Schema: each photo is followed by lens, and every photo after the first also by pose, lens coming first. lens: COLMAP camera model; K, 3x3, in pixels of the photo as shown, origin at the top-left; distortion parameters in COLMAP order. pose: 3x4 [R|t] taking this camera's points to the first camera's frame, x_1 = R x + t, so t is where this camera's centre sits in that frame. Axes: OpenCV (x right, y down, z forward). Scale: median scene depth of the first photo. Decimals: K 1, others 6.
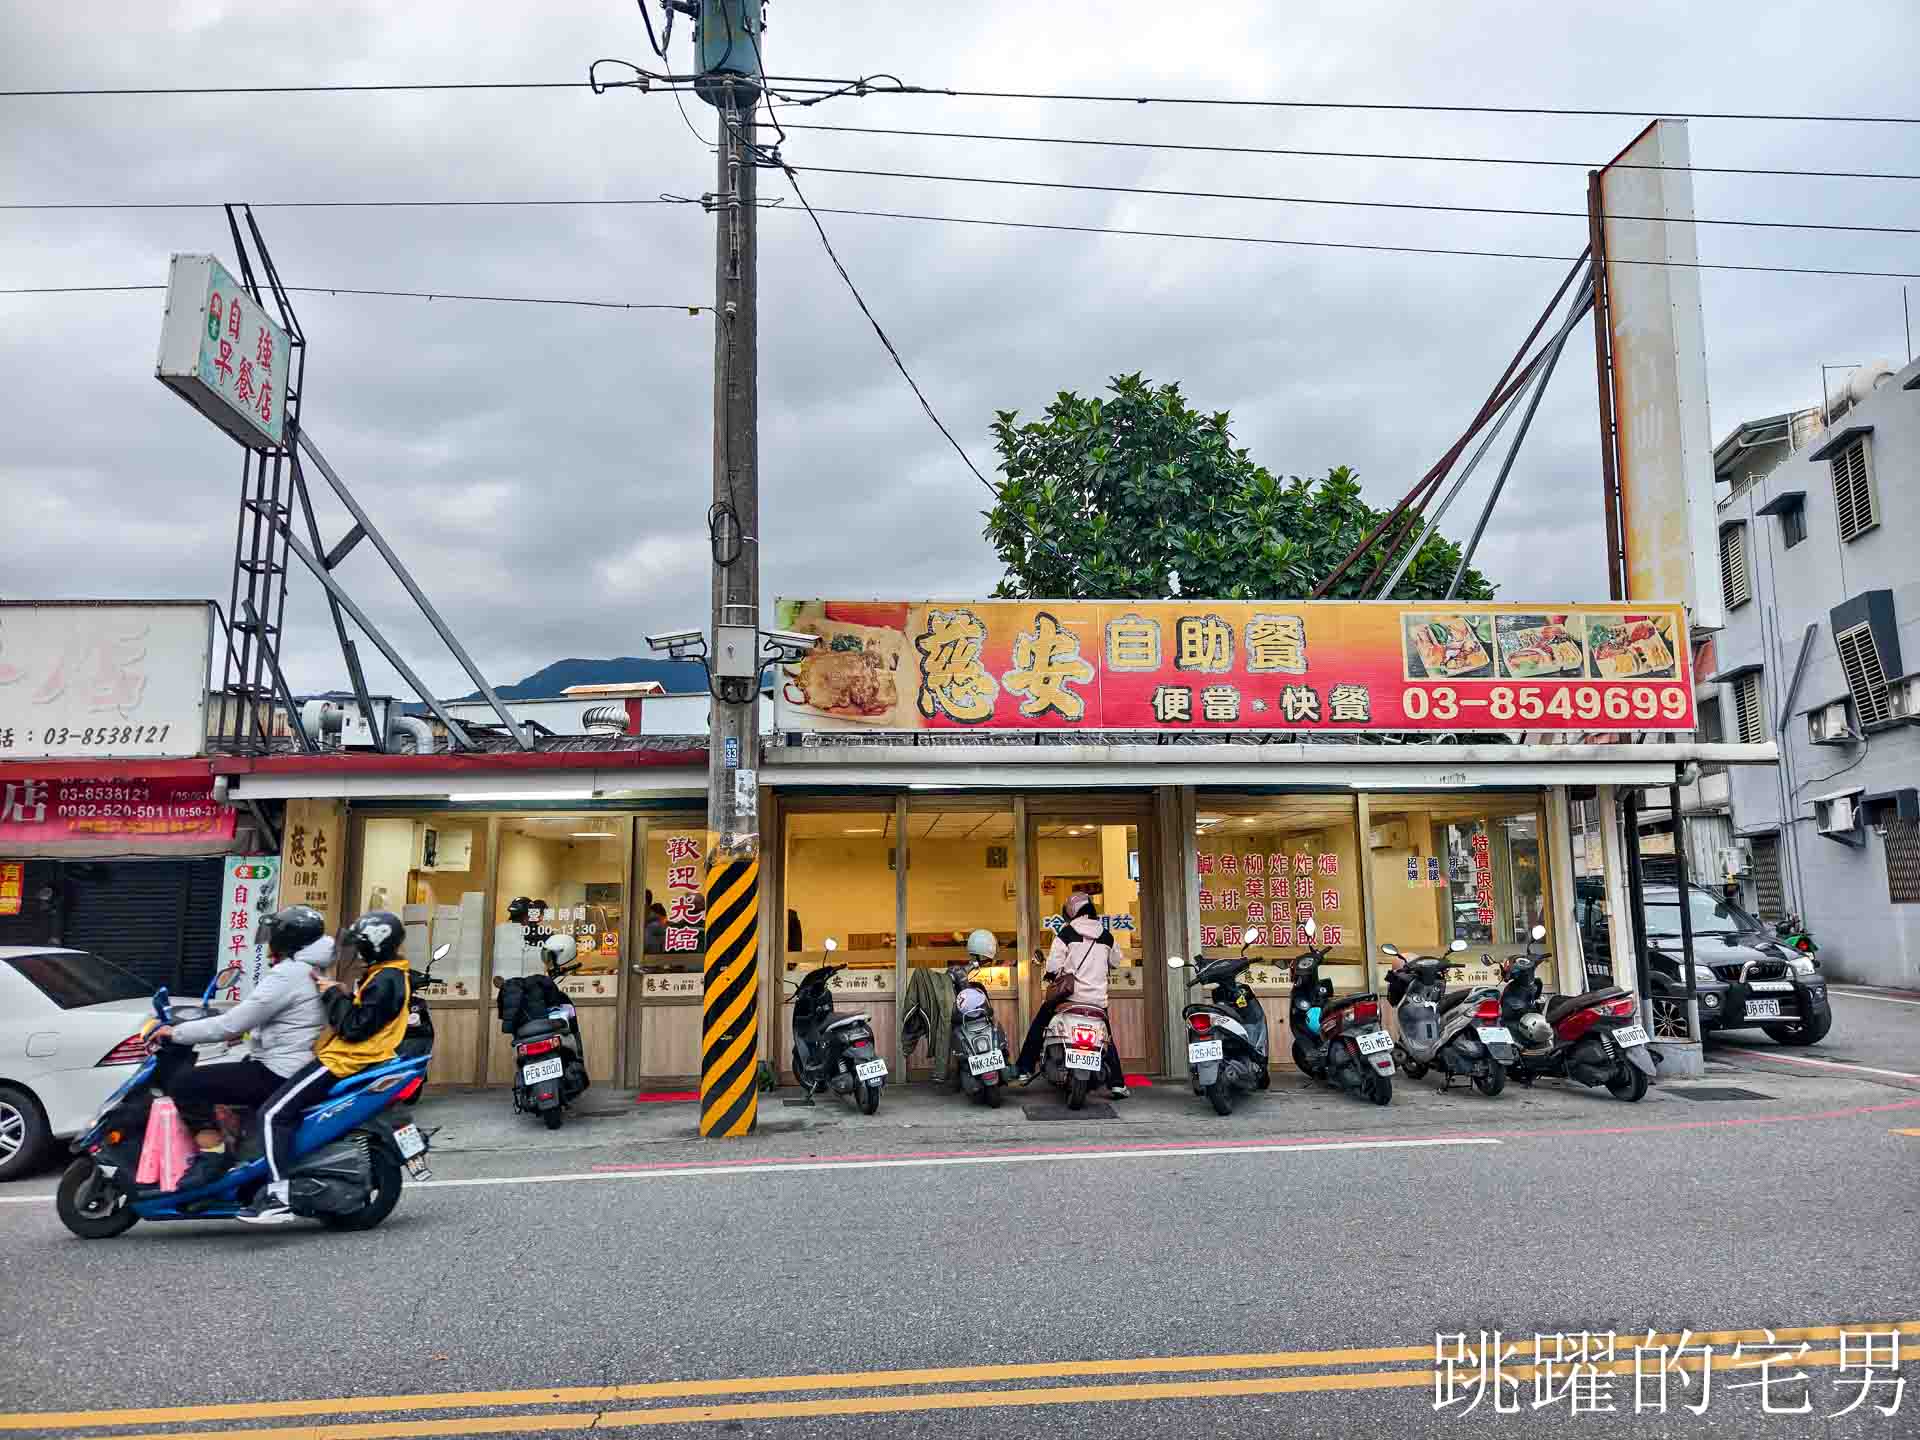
lens RADIAL K [[1234.1, 0, 960.0], [0, 1234.1, 720.0], [0, 0, 1]] dist [0.055600, -0.096802]
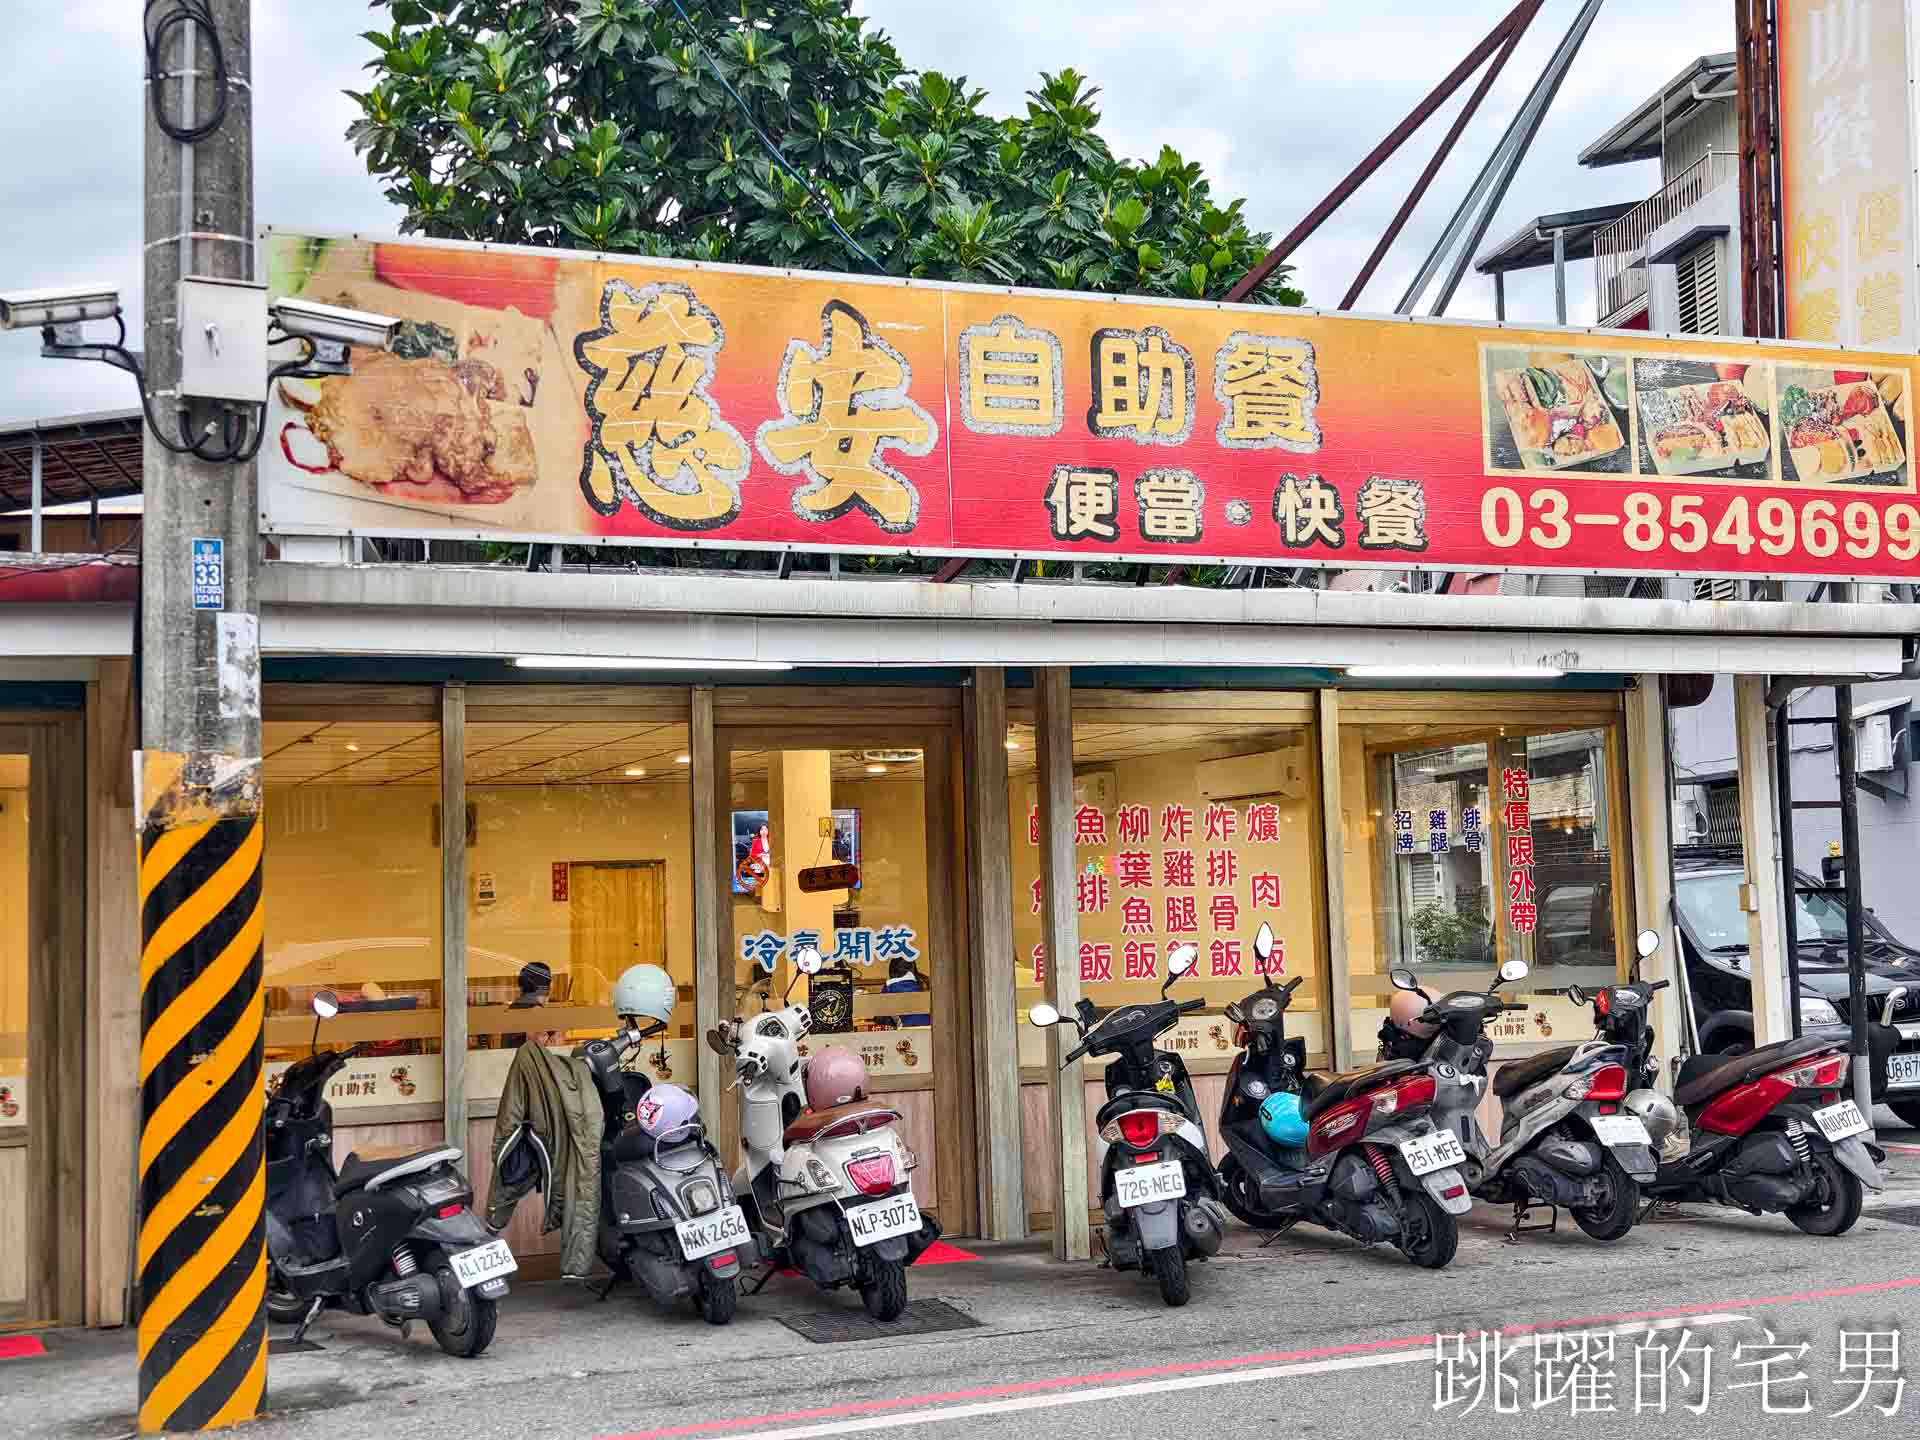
lens RADIAL K [[2435.9, 0, 960.0], [0, 2435.9, 720.0], [0, 0, 1]] dist [0.232790, -0.855083]
pose [[0.948902, 0.007717, 0.315477, -0.182891], [-0.028519, 0.997707, 0.061375, 0.014959], [-0.314280, -0.067236, 0.946946, 0.072582]]
